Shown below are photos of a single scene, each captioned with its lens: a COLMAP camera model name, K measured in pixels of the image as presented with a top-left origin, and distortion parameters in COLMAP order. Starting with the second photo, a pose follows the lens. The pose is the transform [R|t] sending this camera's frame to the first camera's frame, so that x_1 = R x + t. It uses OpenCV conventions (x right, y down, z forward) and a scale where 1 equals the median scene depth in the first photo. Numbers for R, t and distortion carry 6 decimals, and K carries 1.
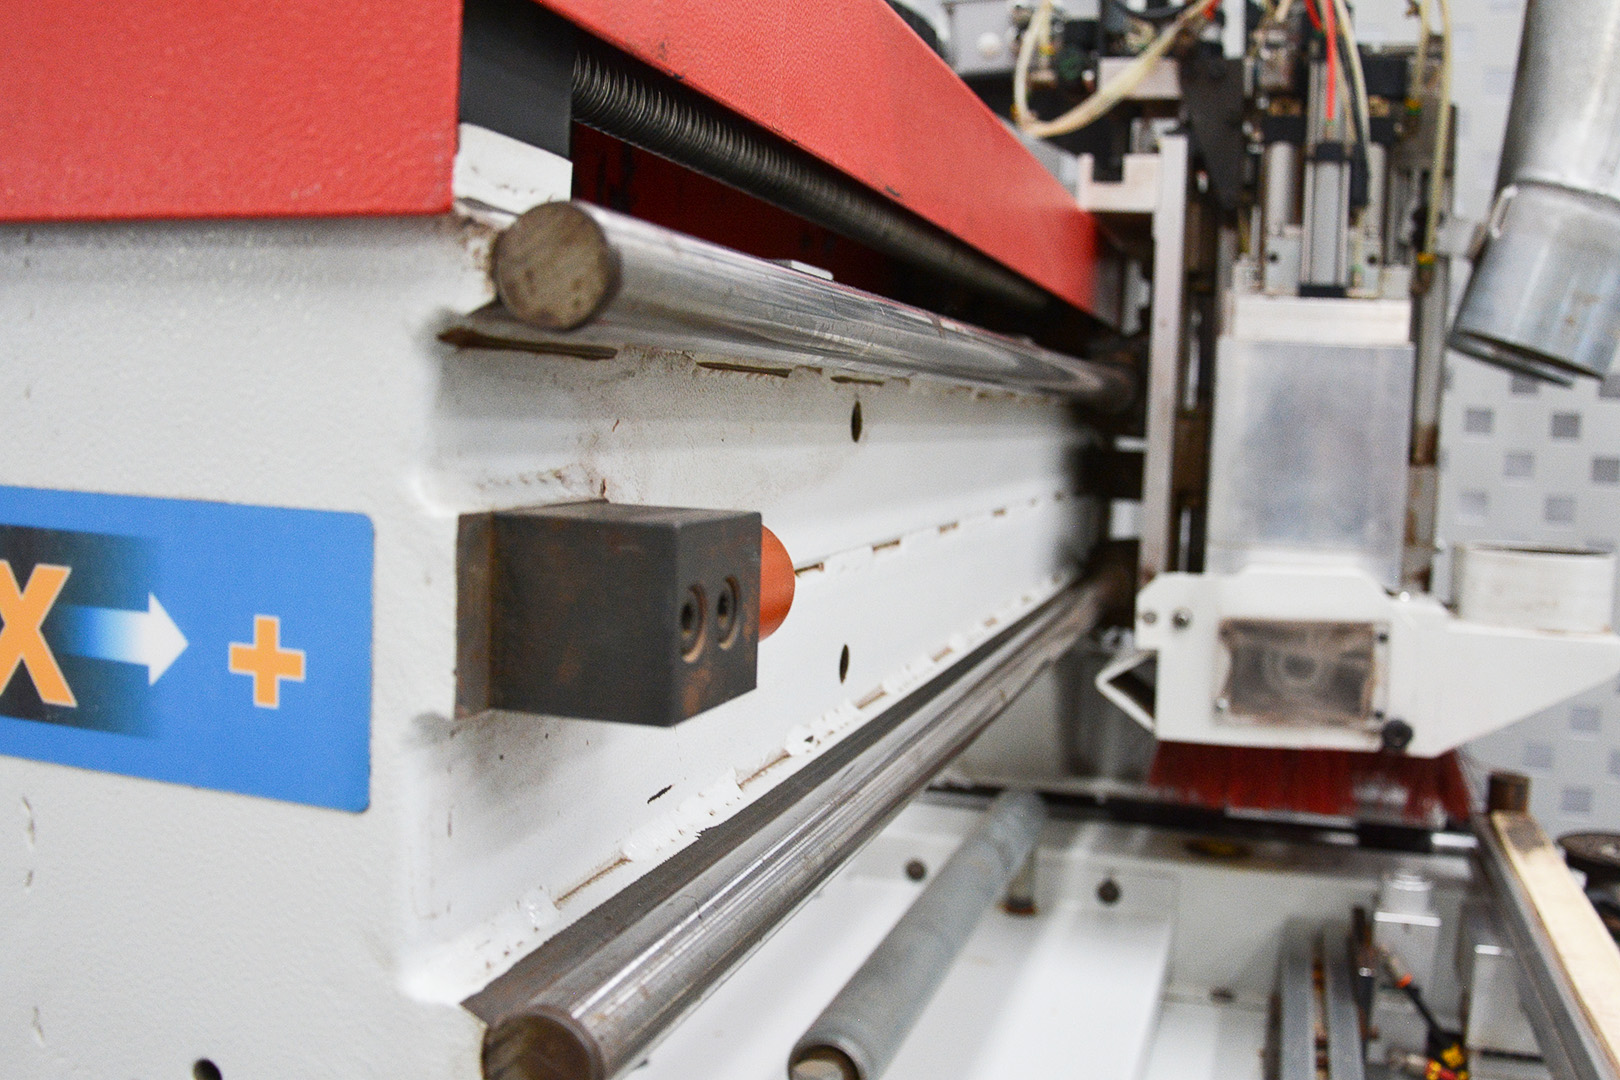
lens RADIAL K [[1579.8, 0, 826.2], [0, 1579.8, 544.0], [0, 0, 1]] dist [-0.156117, 0.114732]
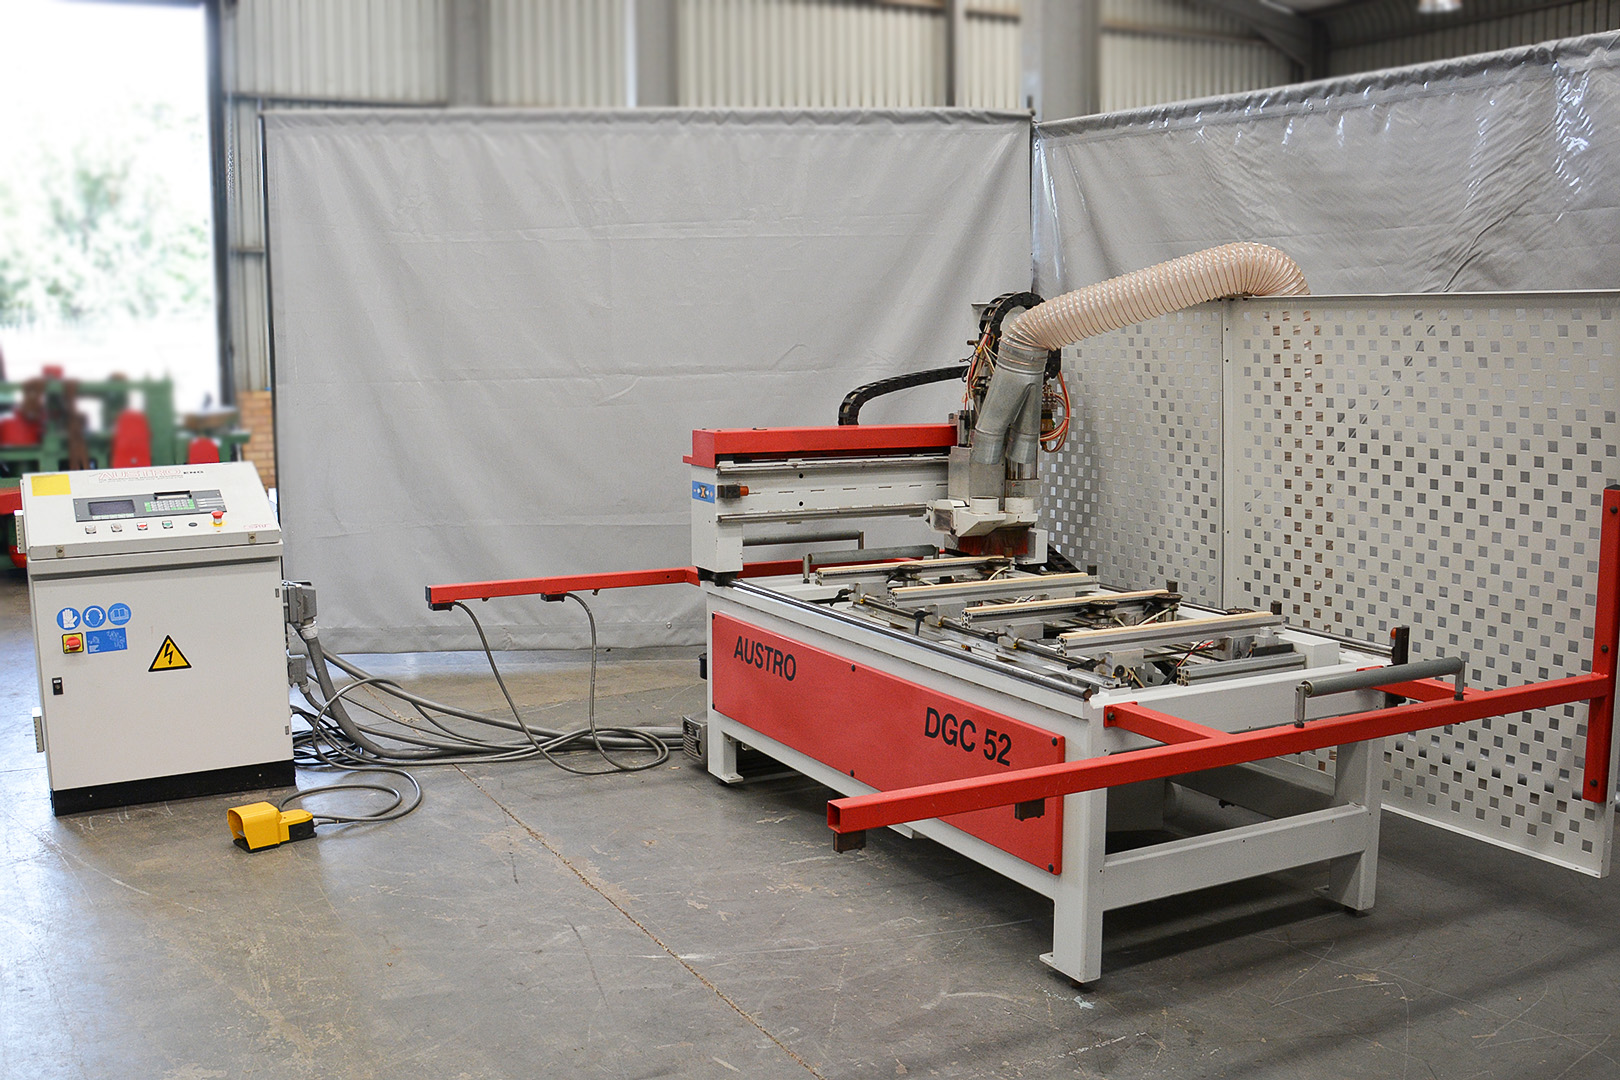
lens RADIAL K [[1590.4, 0, 827.6], [0, 1590.4, 547.5], [0, 0, 1]] dist [-0.160785, 0.135467]
pose [[0.709564, 0.054982, -0.702493, 3.710125], [-0.036287, 0.998480, 0.041496, -0.031259], [0.703706, -0.003953, 0.710480, -3.023970]]
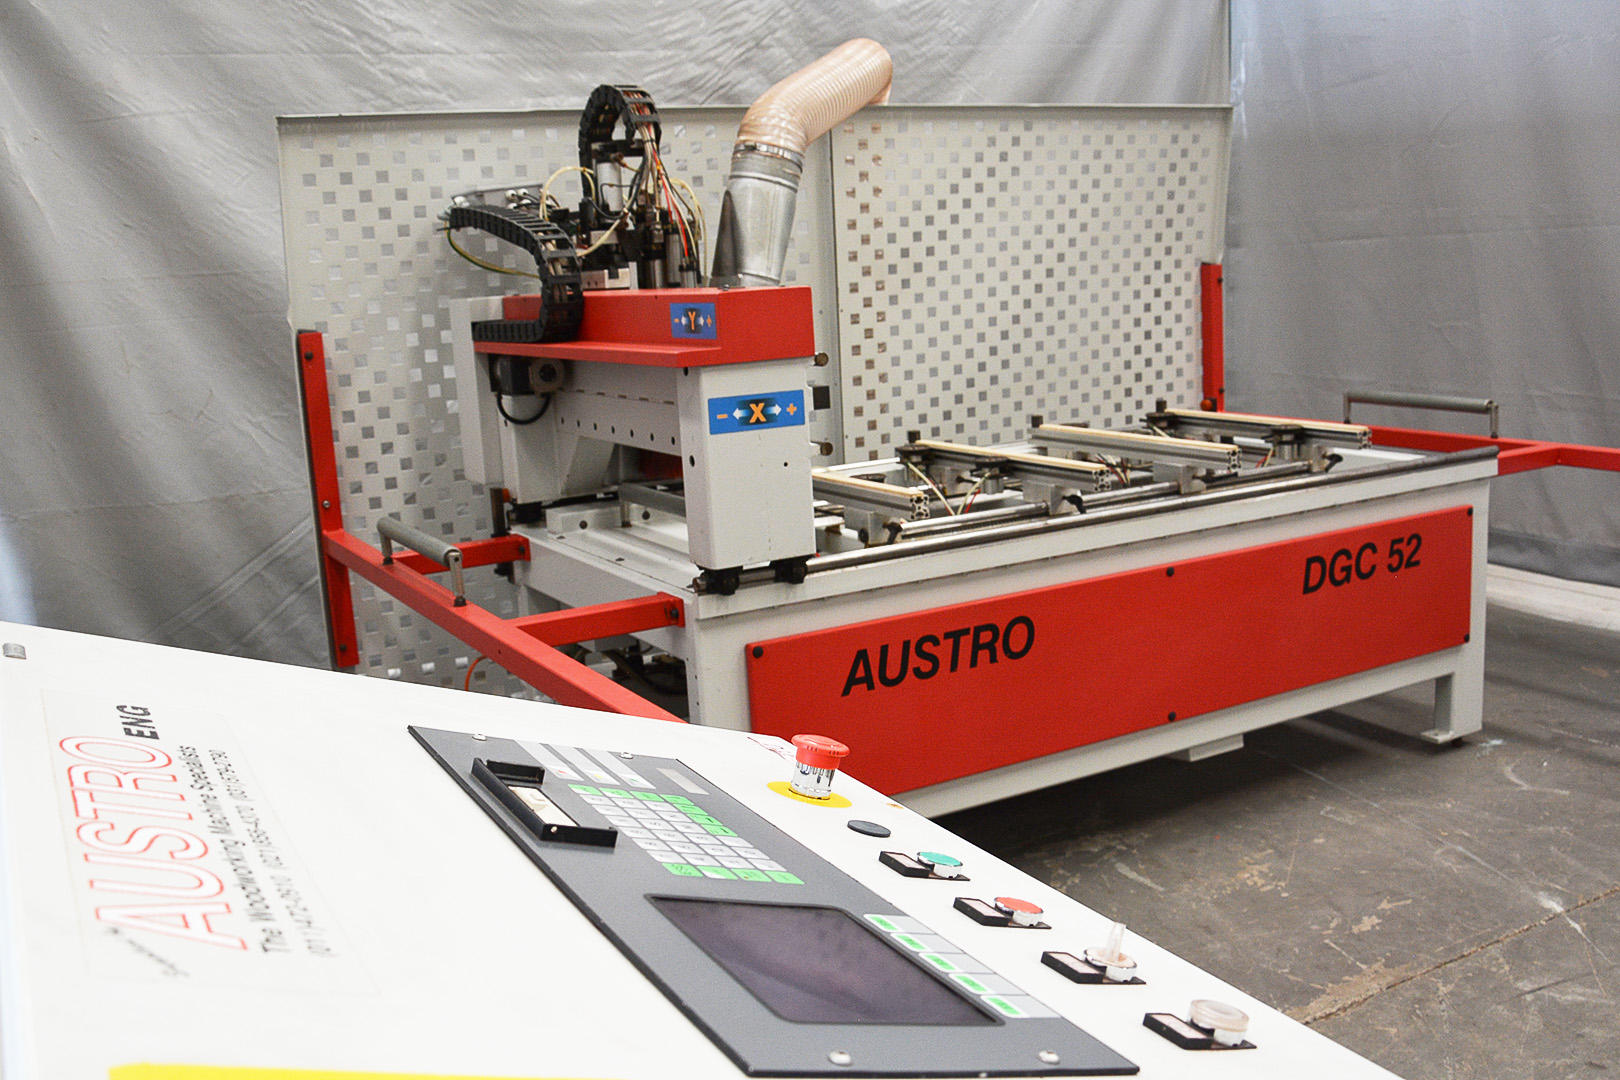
lens RADIAL K [[1579.8, 0, 826.2], [0, 1579.8, 544.0], [0, 0, 1]] dist [-0.156117, 0.114732]
pose [[0.688608, -0.210341, 0.693957, -1.925697], [0.146648, 0.977626, 0.150805, -0.143994], [-0.710151, -0.002078, 0.704047, -1.569518]]
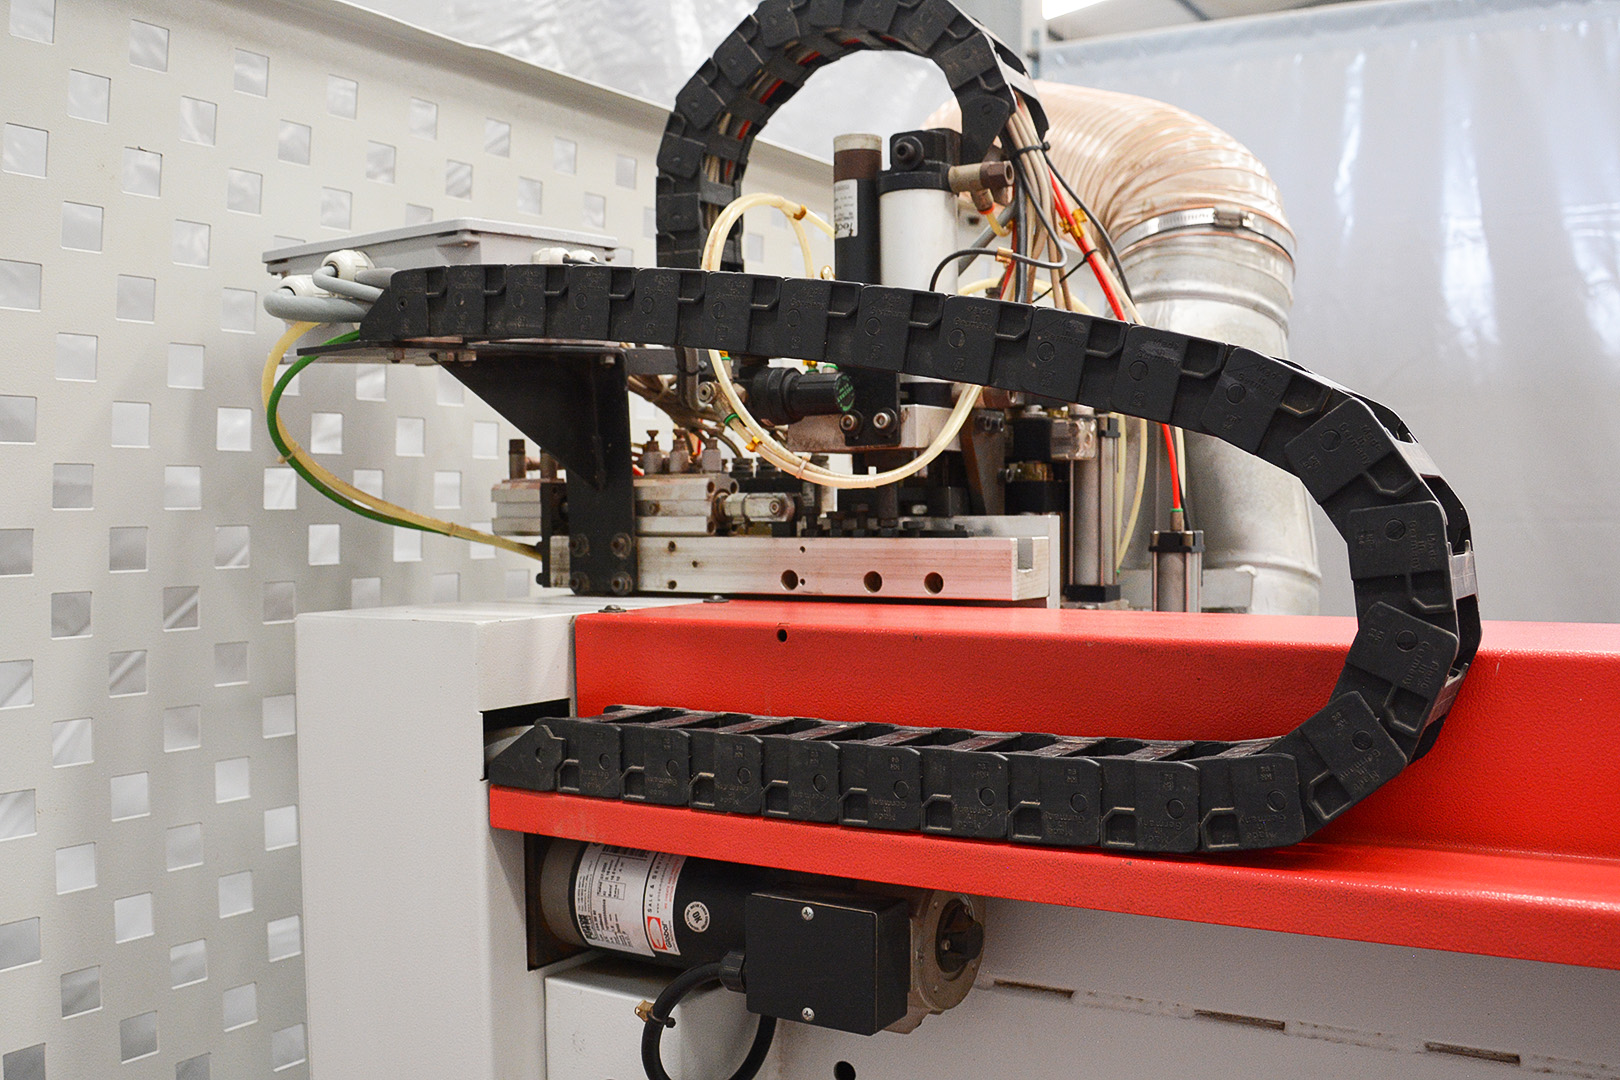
lens RADIAL K [[1590.4, 0, 827.6], [0, 1590.4, 547.5], [0, 0, 1]] dist [-0.160785, 0.135467]
pose [[0.258053, -0.065941, 0.963878, -0.782479], [0.100227, 0.994112, 0.041176, -0.324197], [-0.960918, 0.085981, 0.263142, 0.961841]]
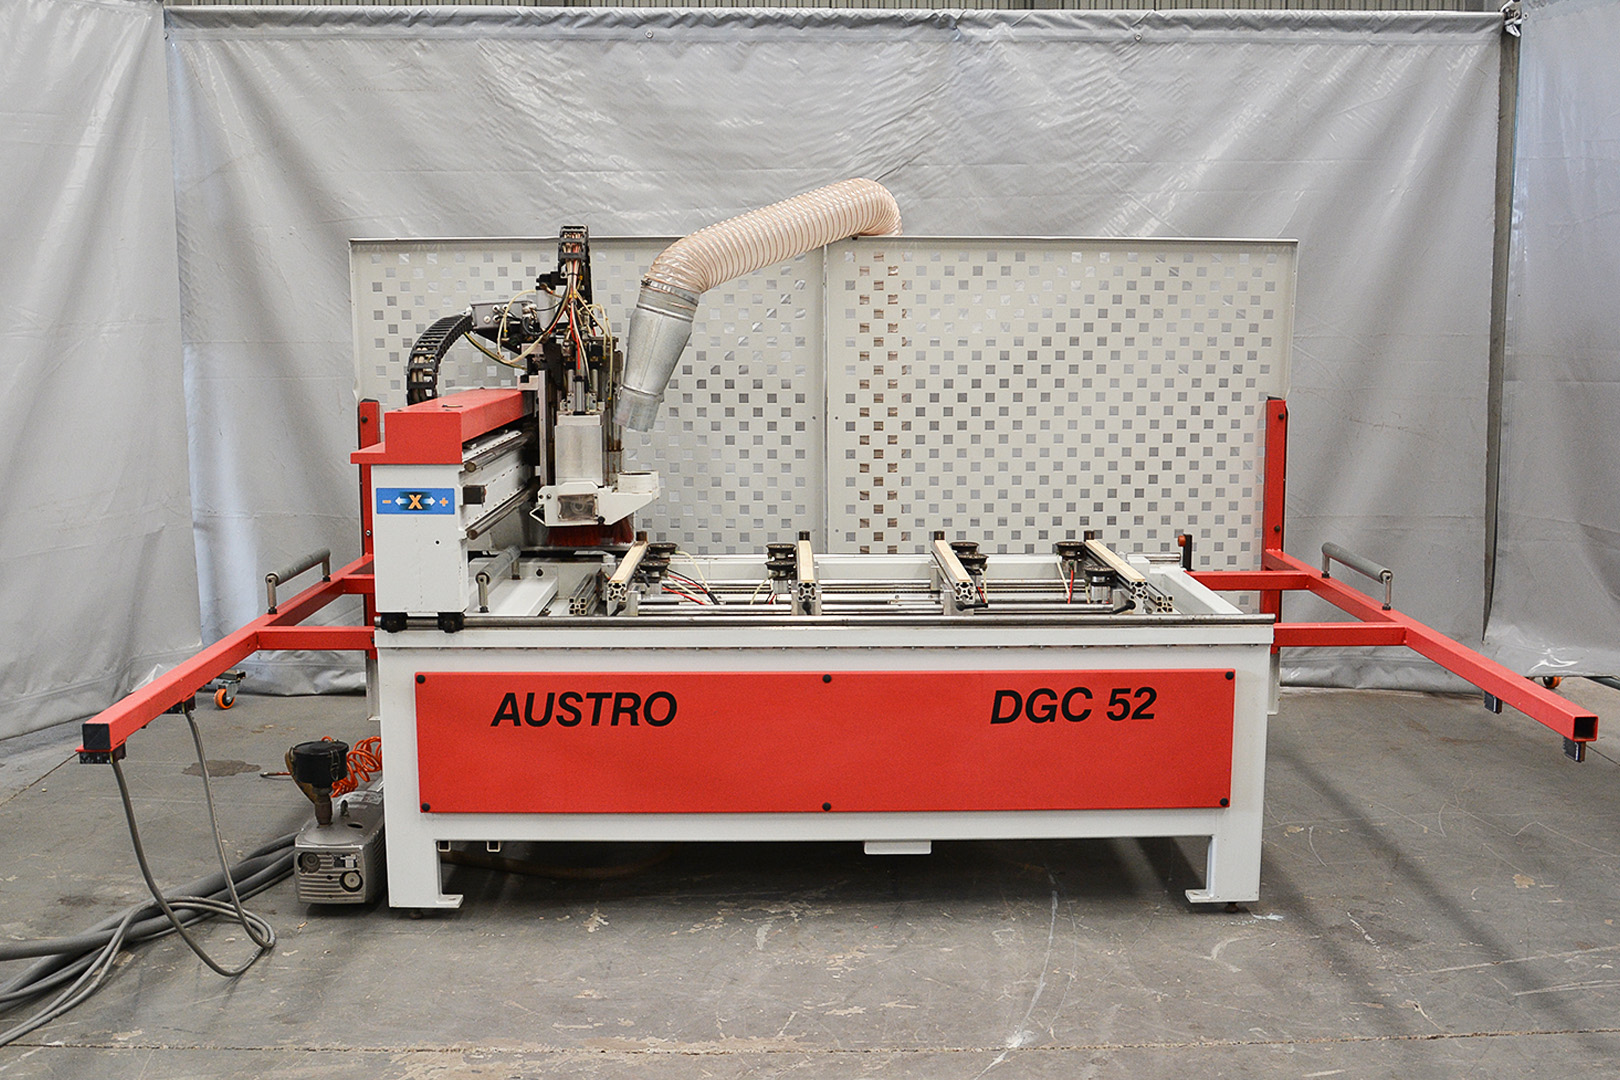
lens RADIAL K [[1743.8, 0, 827.2], [0, 1743.8, 542.9], [0, 0, 1]] dist [-0.141571, 0.052635]
pose [[0.951062, -0.080338, 0.298372, -0.453697], [0.063749, 0.995851, 0.064935, -0.081626], [-0.302351, -0.042737, 0.952238, -3.601902]]
